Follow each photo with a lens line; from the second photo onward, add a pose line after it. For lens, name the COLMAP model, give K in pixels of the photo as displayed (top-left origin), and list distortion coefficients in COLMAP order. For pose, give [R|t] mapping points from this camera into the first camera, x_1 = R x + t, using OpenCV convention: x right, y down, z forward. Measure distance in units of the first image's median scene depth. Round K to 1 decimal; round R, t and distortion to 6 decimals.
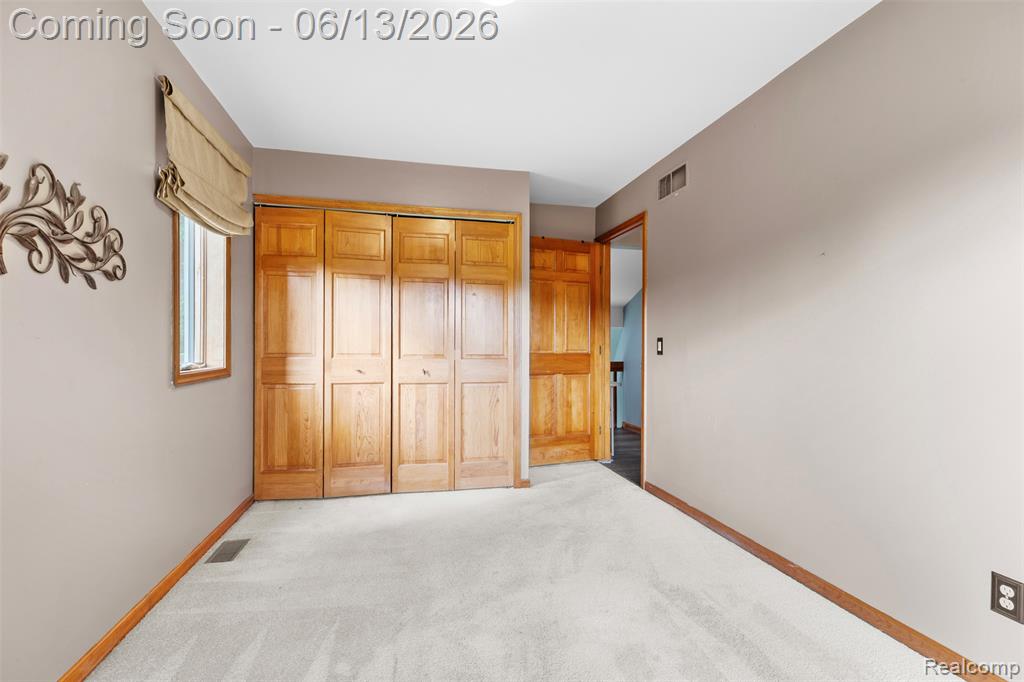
lens RADIAL K [[463.3, 0, 512.5], [0, 463.3, 341.4], [0, 0, 1]] dist [0.009277, 0.000367]
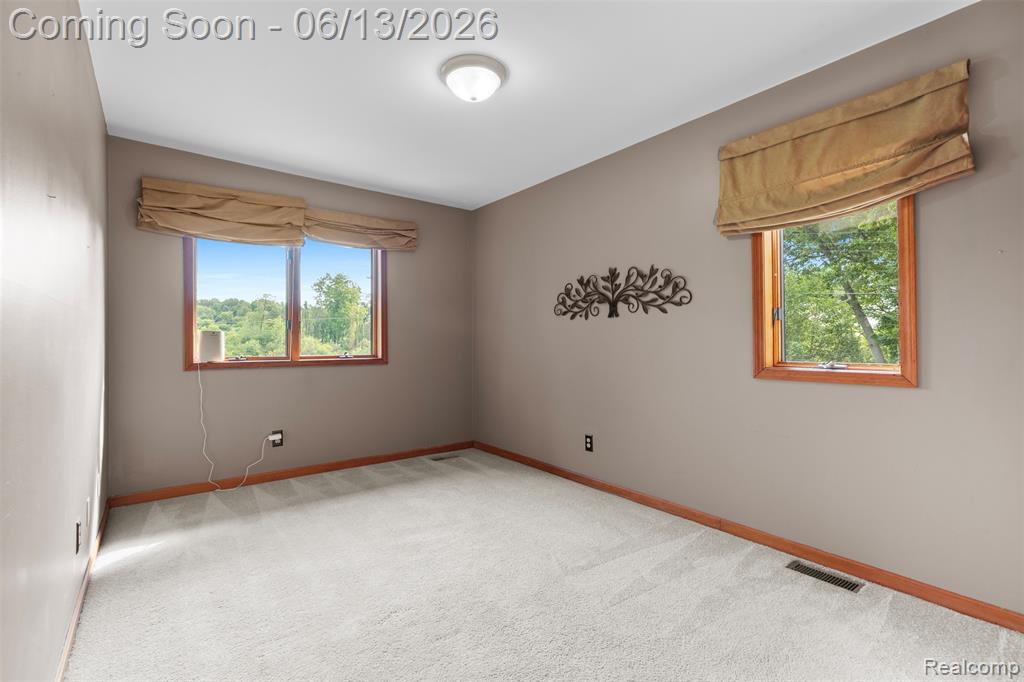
lens RADIAL K [[463.3, 0, 507.4], [0, 463.3, 343.0], [0, 0, 1]] dist [0.009277, 0.000367]
pose [[-0.907326, -0.004833, -0.420400, 0.507600], [-0.003862, 0.999988, -0.003162, 0.018589], [0.420410, -0.001245, -0.907333, 2.547048]]
